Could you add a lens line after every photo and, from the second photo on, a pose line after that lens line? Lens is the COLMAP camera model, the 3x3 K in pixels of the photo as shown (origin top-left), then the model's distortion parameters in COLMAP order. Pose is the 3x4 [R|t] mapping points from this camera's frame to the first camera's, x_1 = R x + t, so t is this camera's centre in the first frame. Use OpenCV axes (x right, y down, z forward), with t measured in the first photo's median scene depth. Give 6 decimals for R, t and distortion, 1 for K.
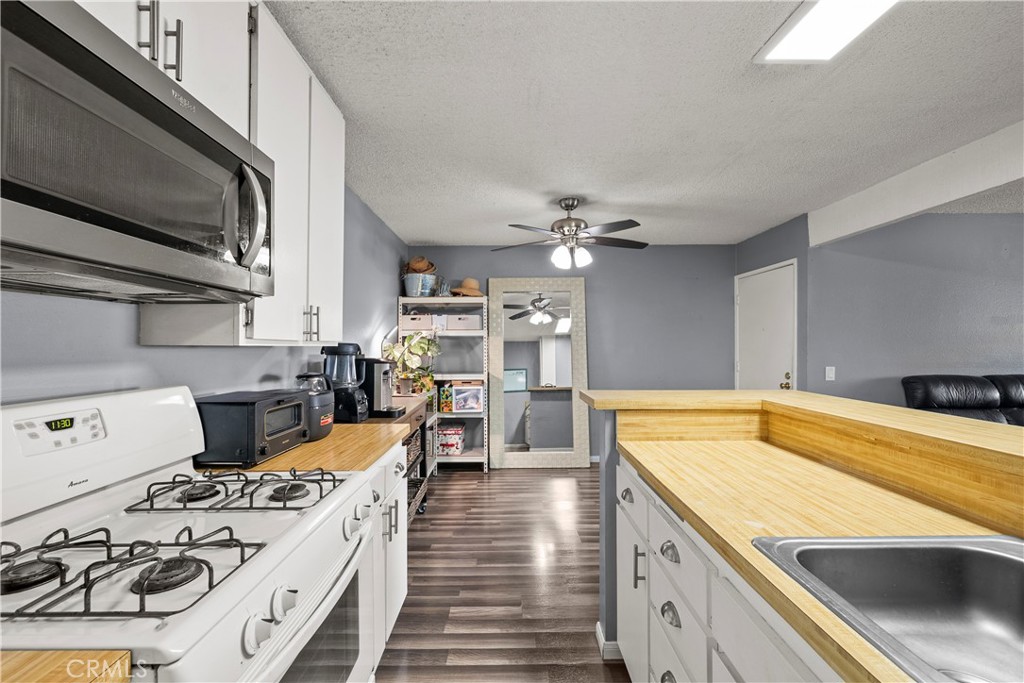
lens RADIAL K [[427.3, 0, 512.0], [0, 427.3, 341.5], [0, 0, 1]] dist [-0.000261, 0.000036]
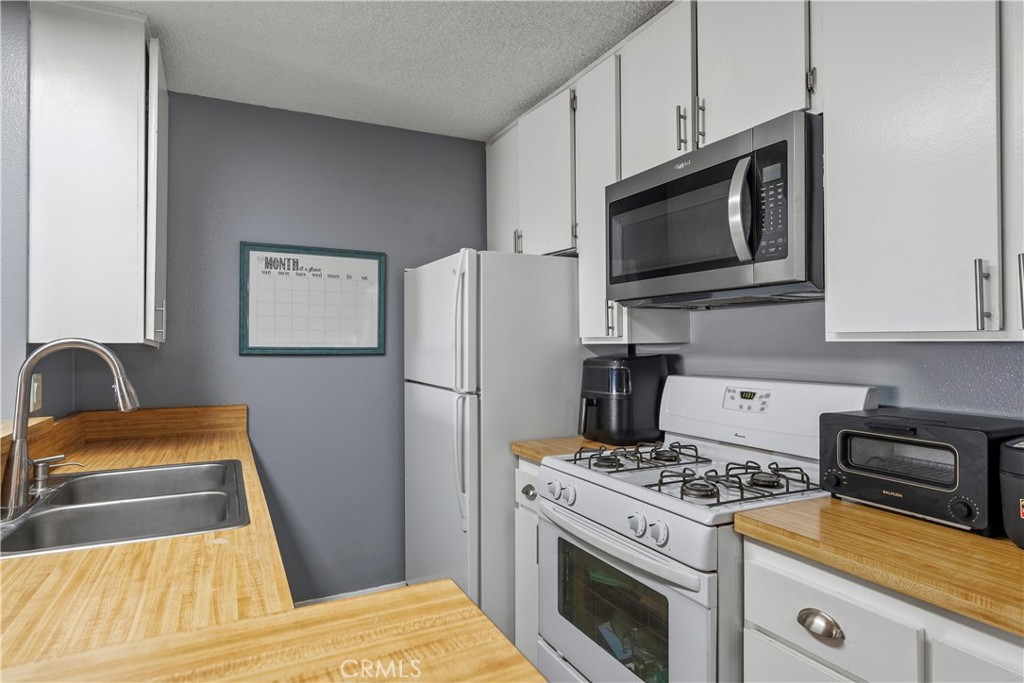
lens RADIAL K [[567.9, 0, 507.0], [0, 567.9, 340.1], [0, 0, 1]] dist [0.000249, 0.000221]
pose [[-0.896877, 0.004195, -0.442260, 0.437628], [0.010985, 0.999858, -0.012793, 0.014910], [0.442144, -0.016332, -0.896796, 1.881750]]
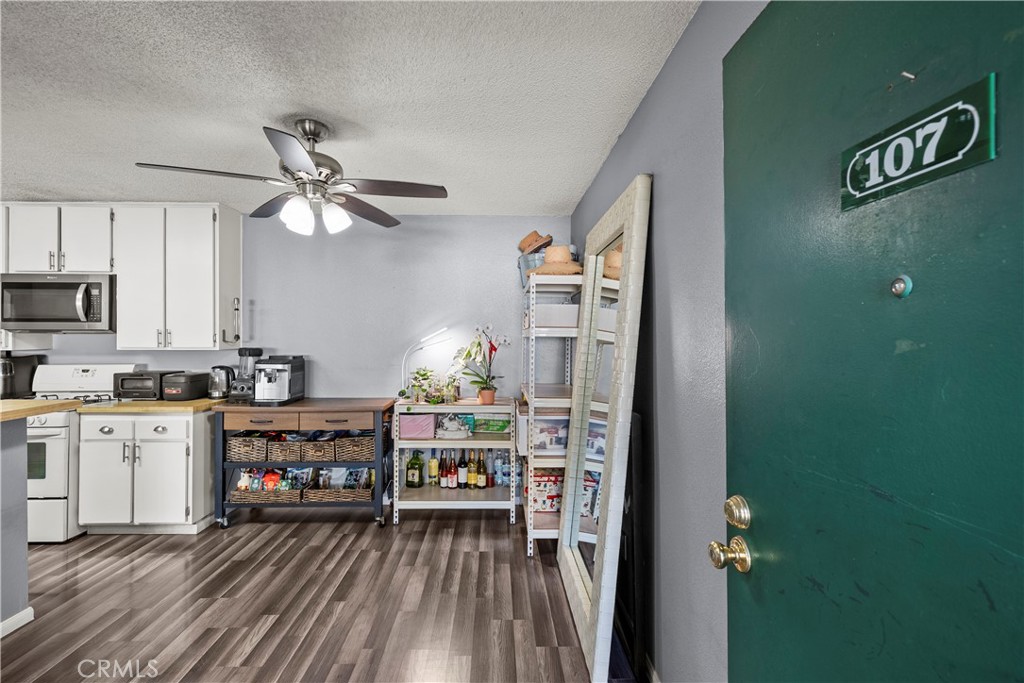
lens RADIAL K [[448.7, 0, 506.7], [0, 448.7, 335.2], [0, 0, 1]] dist [-0.000592, 0.000088]
pose [[0.018784, -0.003122, -0.999819, 2.217321], [0.007450, 0.999968, -0.002982, -0.056095], [0.999796, -0.007392, 0.018806, 3.541764]]
